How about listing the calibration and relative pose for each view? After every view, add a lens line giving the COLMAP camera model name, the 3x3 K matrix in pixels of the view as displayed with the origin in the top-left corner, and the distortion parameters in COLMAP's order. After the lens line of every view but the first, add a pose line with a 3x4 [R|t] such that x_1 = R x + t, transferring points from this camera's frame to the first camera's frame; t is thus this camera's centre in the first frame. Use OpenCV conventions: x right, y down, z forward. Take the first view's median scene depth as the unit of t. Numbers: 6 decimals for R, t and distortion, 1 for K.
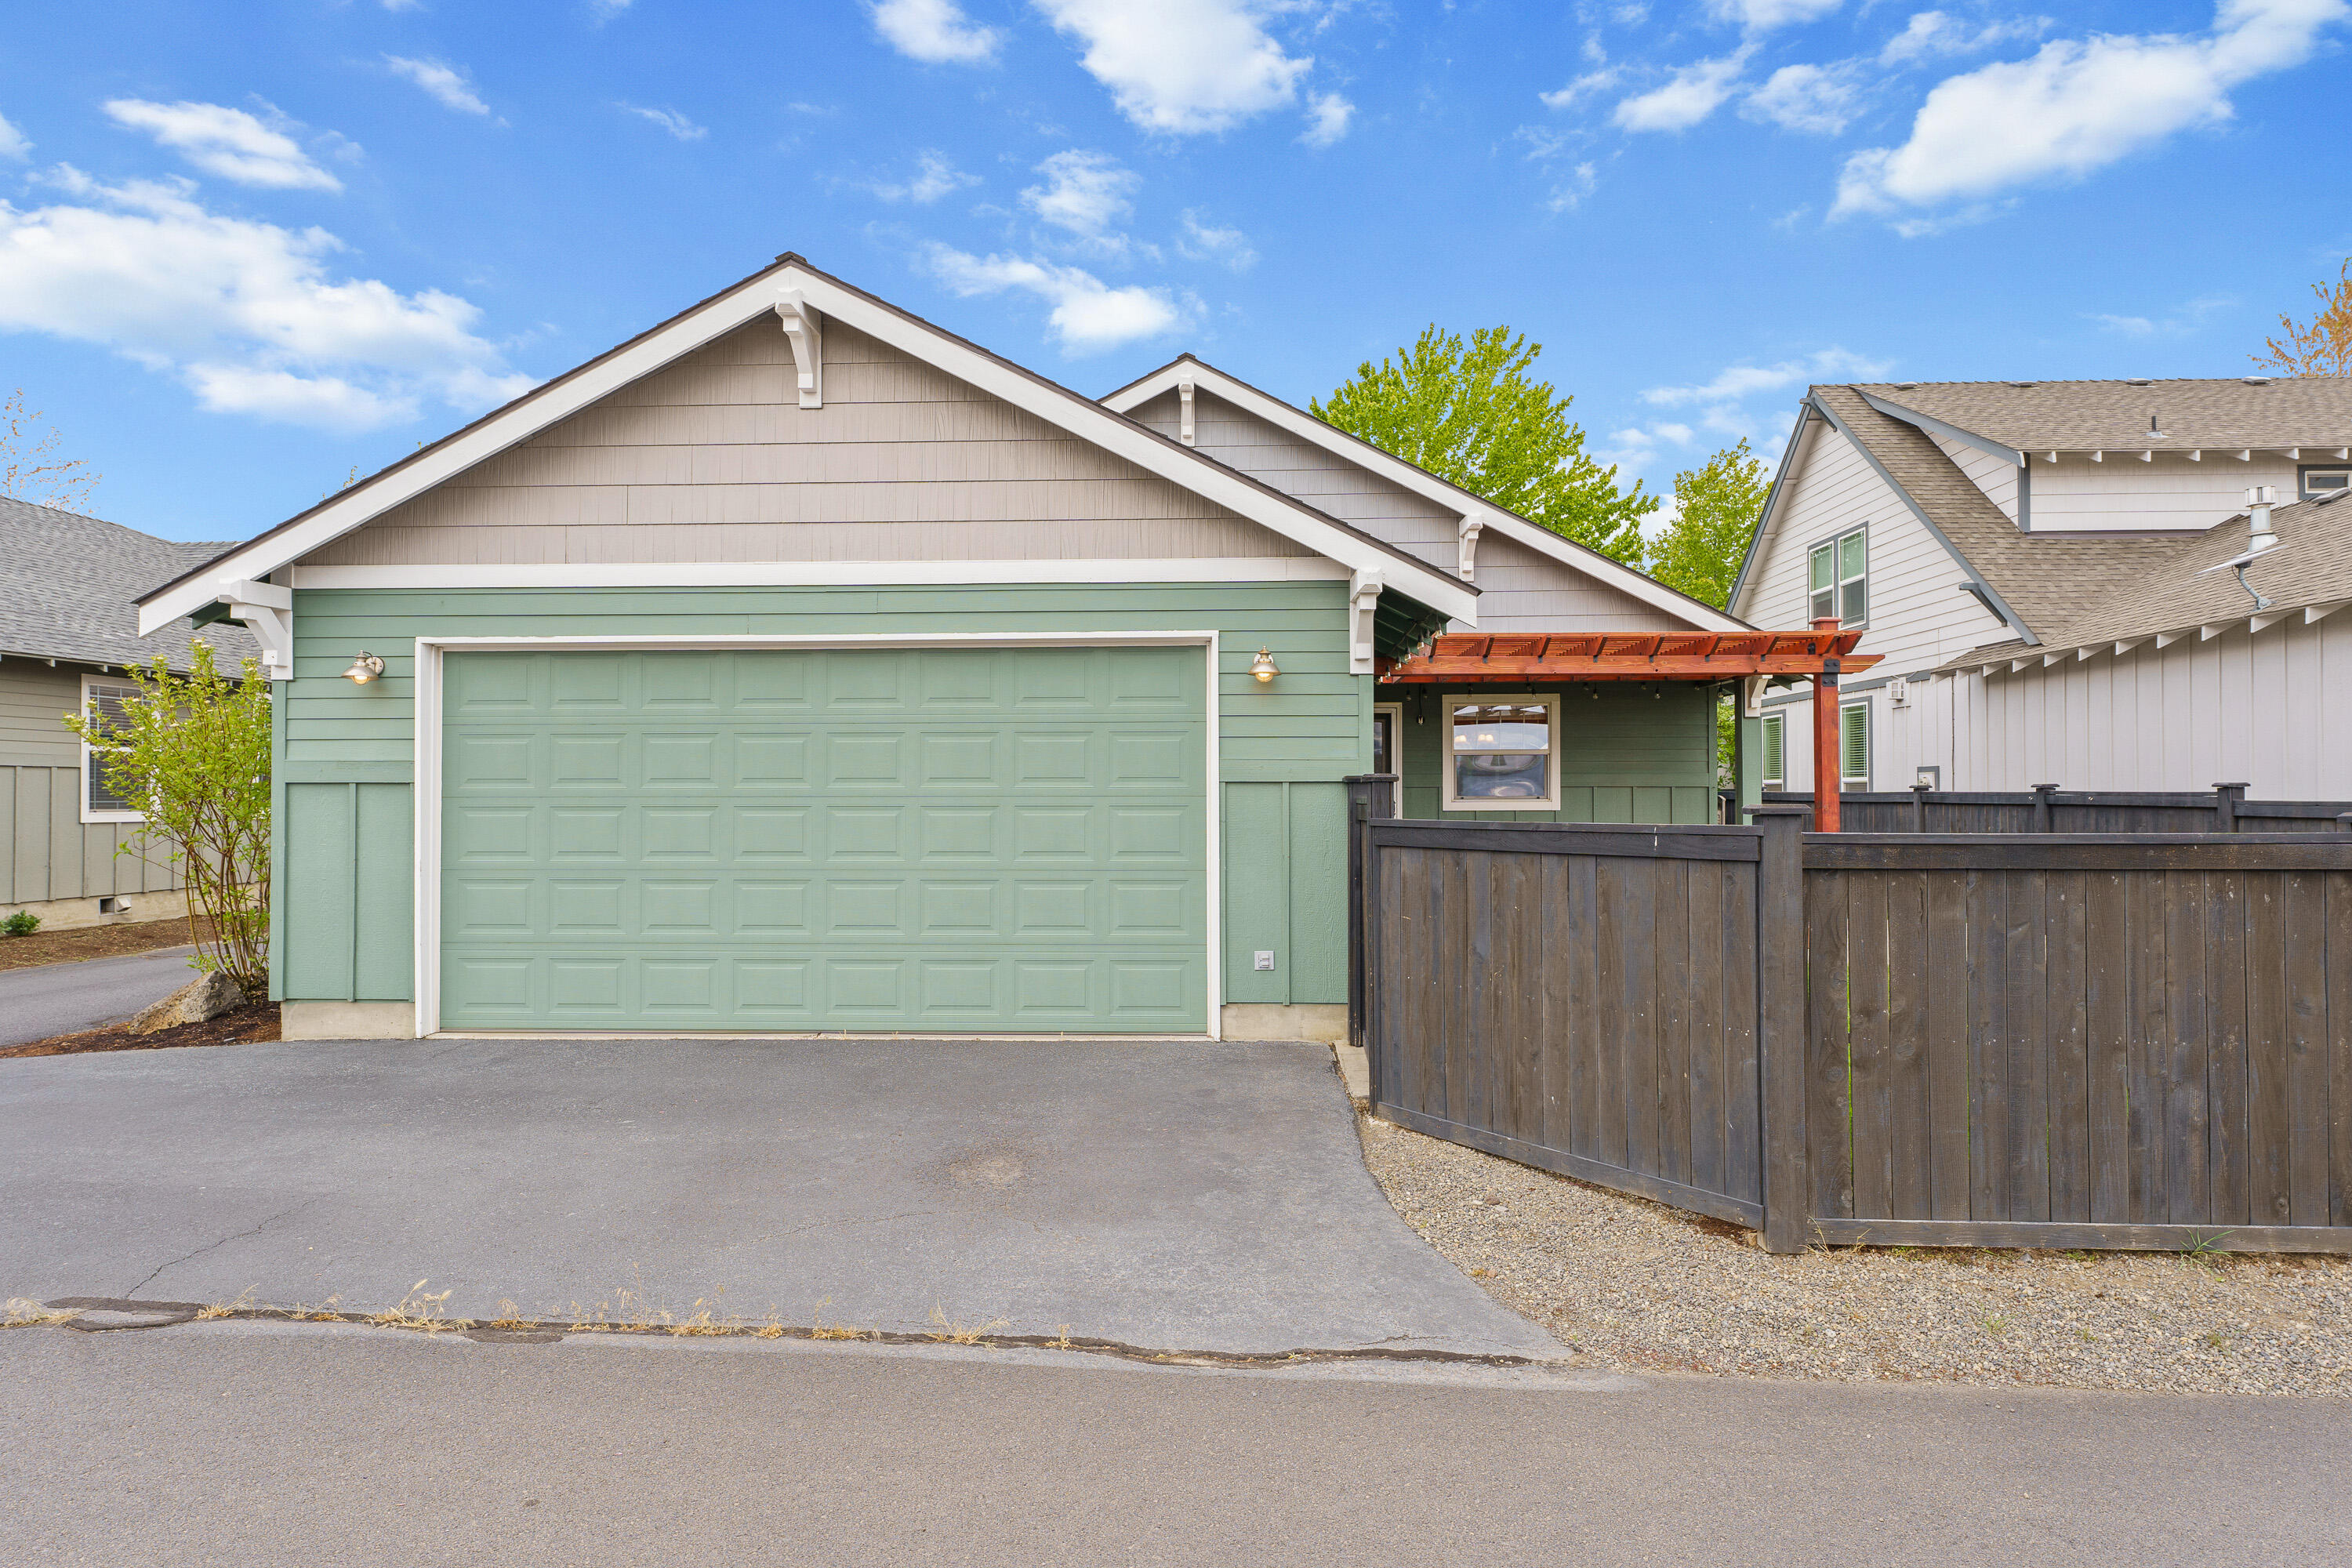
lens RADIAL K [[1297.9, 0, 1176.0], [0, 1297.9, 784.0], [0, 0, 1]] dist [-0.001068, -0.000108]
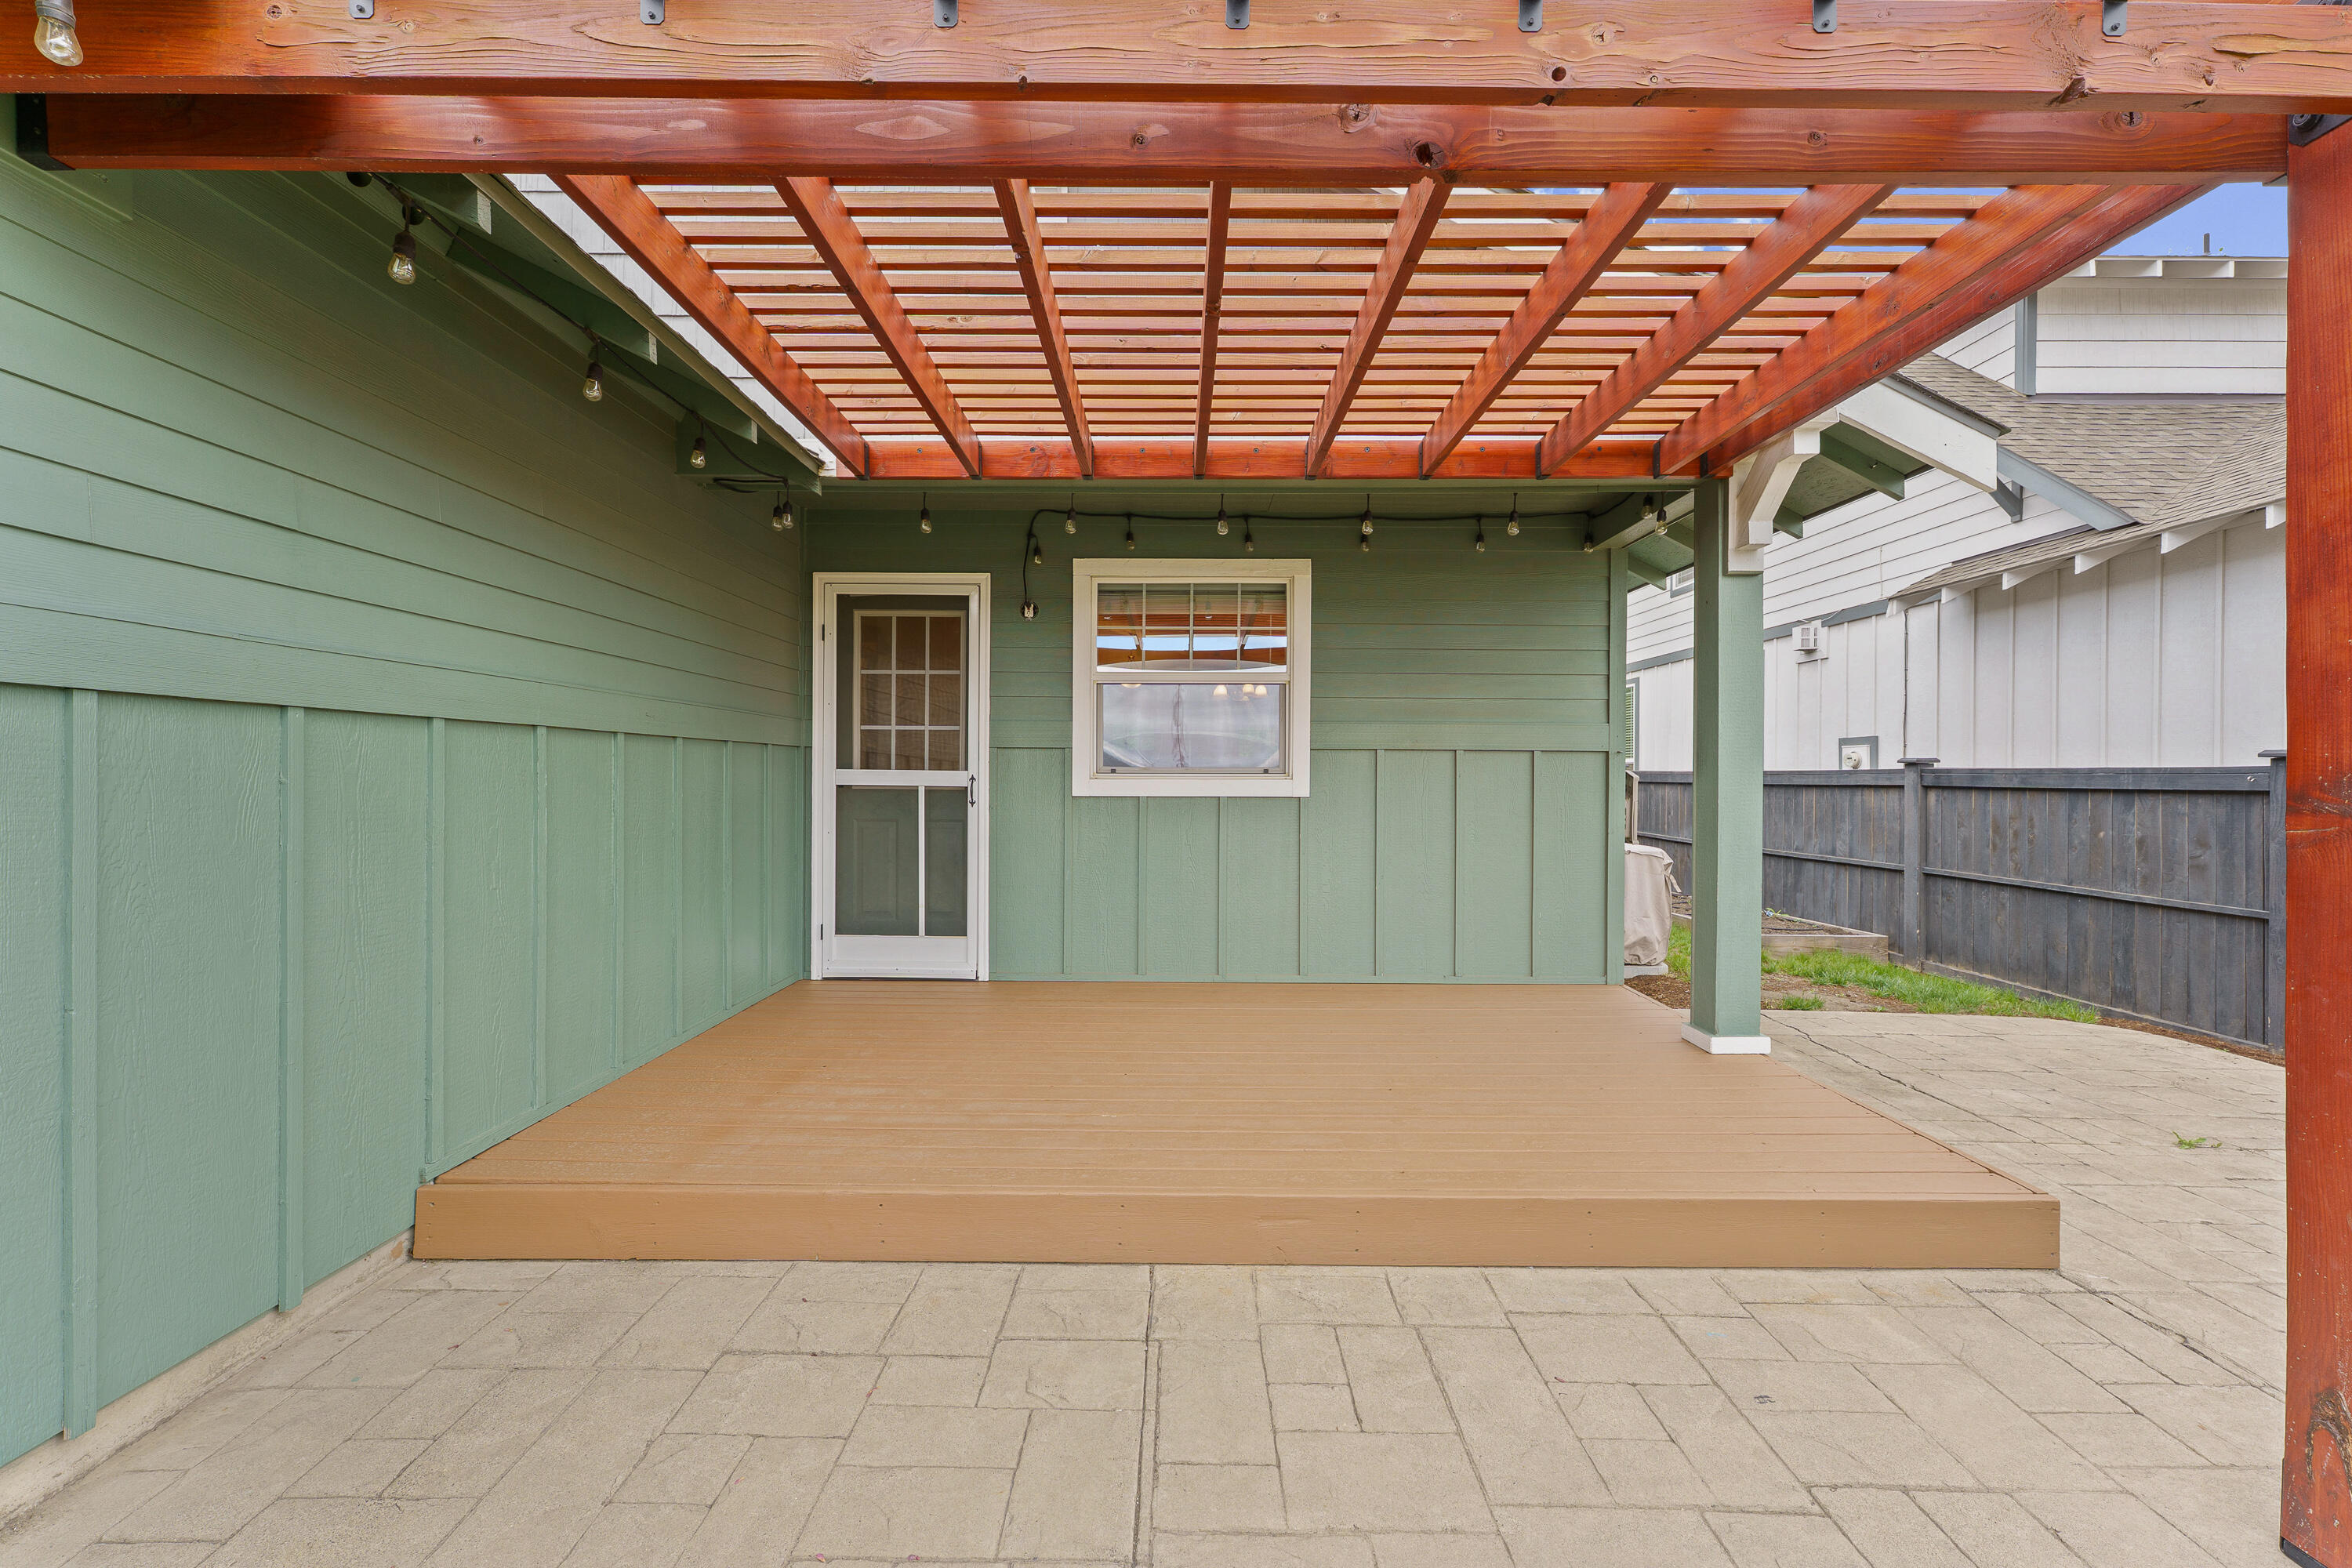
lens RADIAL K [[950.9, 0, 1178.1], [0, 950.9, 773.0], [0, 0, 1]] dist [0.000944, 0.000123]
pose [[0.999138, 0.007471, 0.040830, 0.248766], [-0.007686, 0.999957, 0.005126, 0.010397], [-0.040790, -0.005435, 0.999153, 0.692174]]
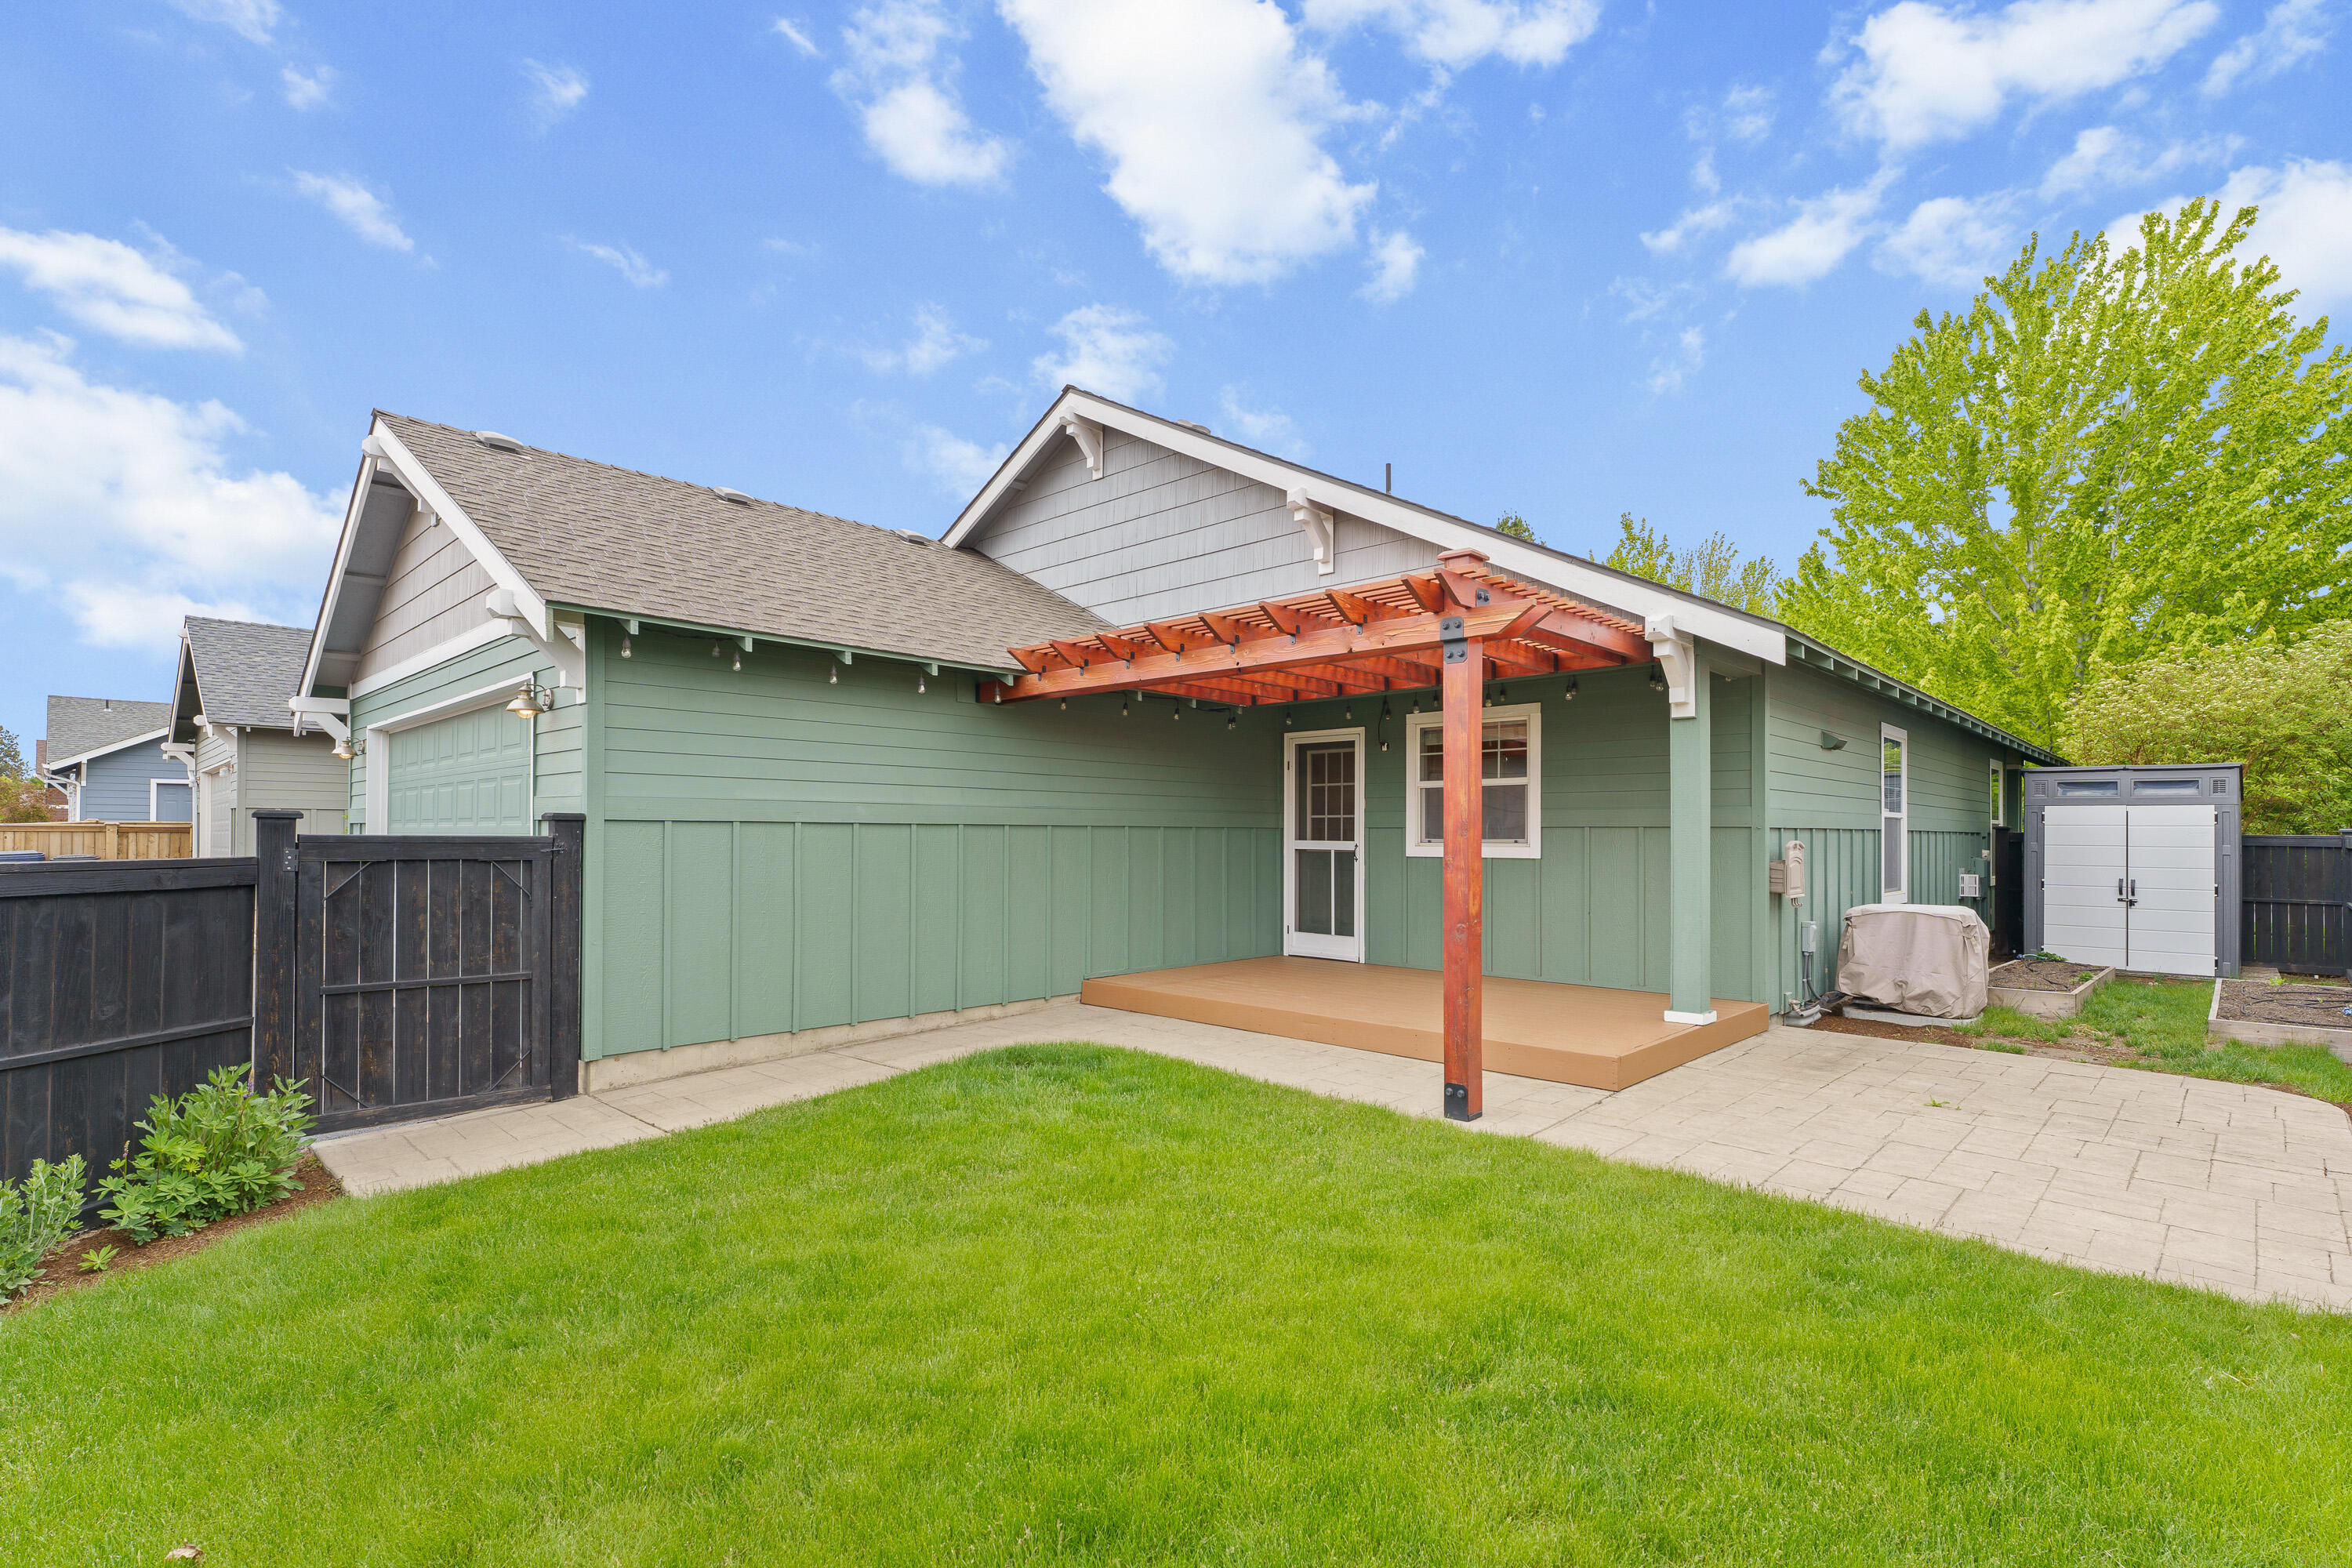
lens RADIAL K [[1101.8, 0, 1190.0], [0, 1101.8, 814.2], [0, 0, 1]] dist [-0.001929, 0.000003]
pose [[0.752426, -0.007461, -0.658635, 0.602996], [-0.000239, 0.999933, -0.011599, 0.002078], [0.658677, 0.008885, 0.752374, 0.420580]]
